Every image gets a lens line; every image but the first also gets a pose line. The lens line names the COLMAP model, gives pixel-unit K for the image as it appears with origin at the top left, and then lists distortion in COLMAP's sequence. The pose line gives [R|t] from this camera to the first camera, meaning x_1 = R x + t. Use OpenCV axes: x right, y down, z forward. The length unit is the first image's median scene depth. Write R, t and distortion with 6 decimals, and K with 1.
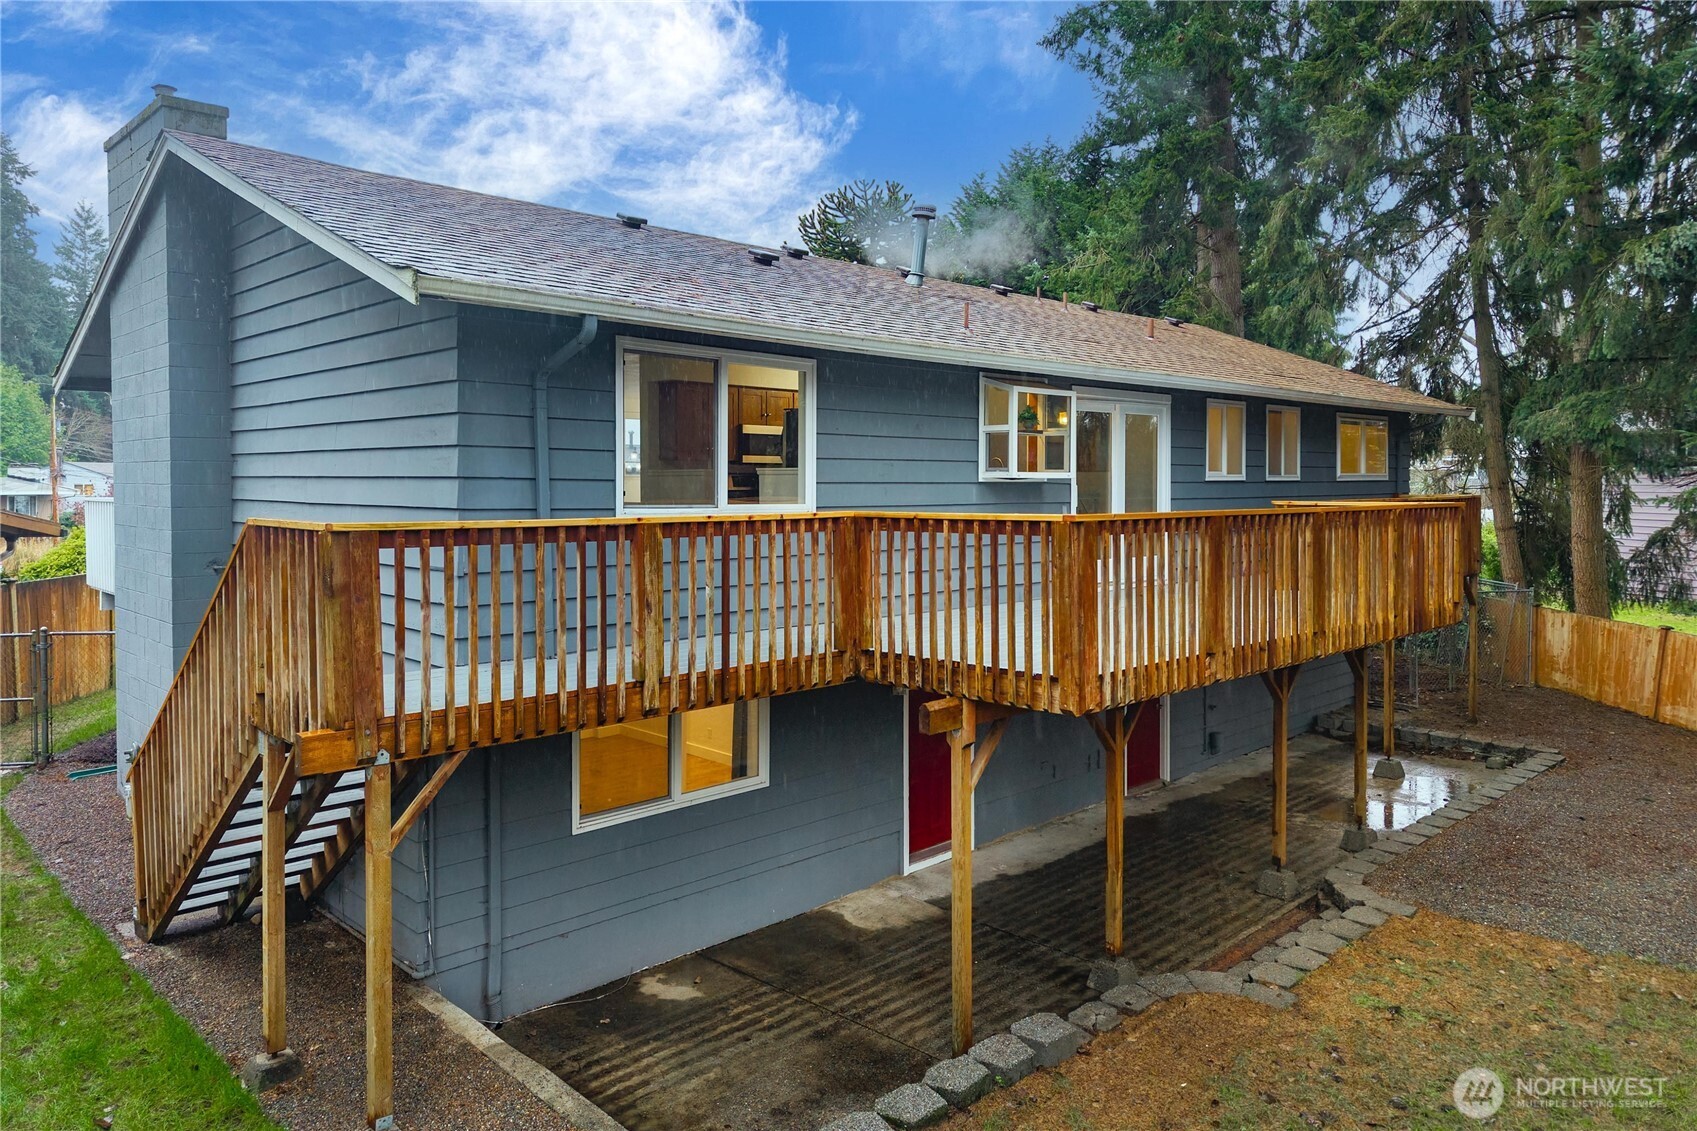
lens RADIAL K [[1151.3, 0, 845.7], [0, 1151.3, 501.1], [0, 0, 1]] dist [-0.000703, -0.000983]
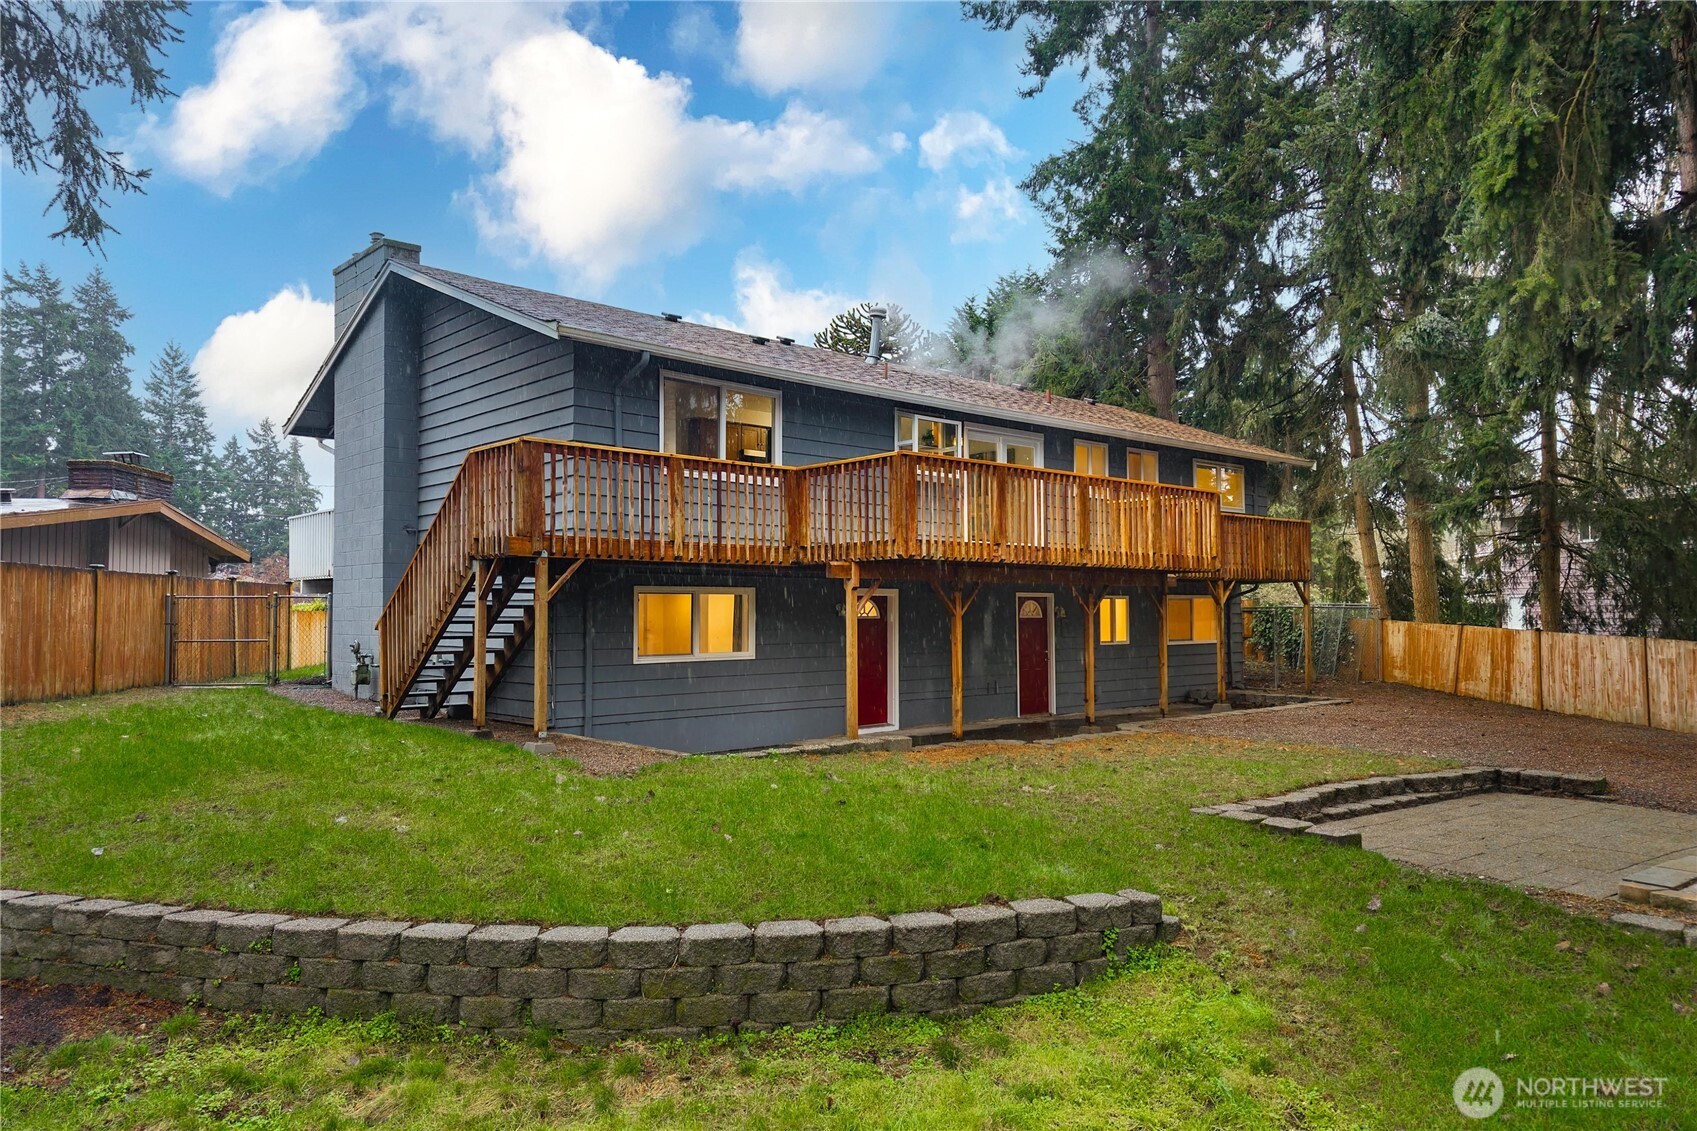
lens RADIAL K [[1131.5, 0, 848.5], [0, 1131.5, 565.5], [0, 0, 1]] dist [0.052782, -0.089549]
pose [[0.999364, -0.005482, -0.035247, 0.146731], [0.003504, 0.998428, -0.055935, 0.254119], [0.035499, 0.055776, 0.997812, -0.700027]]
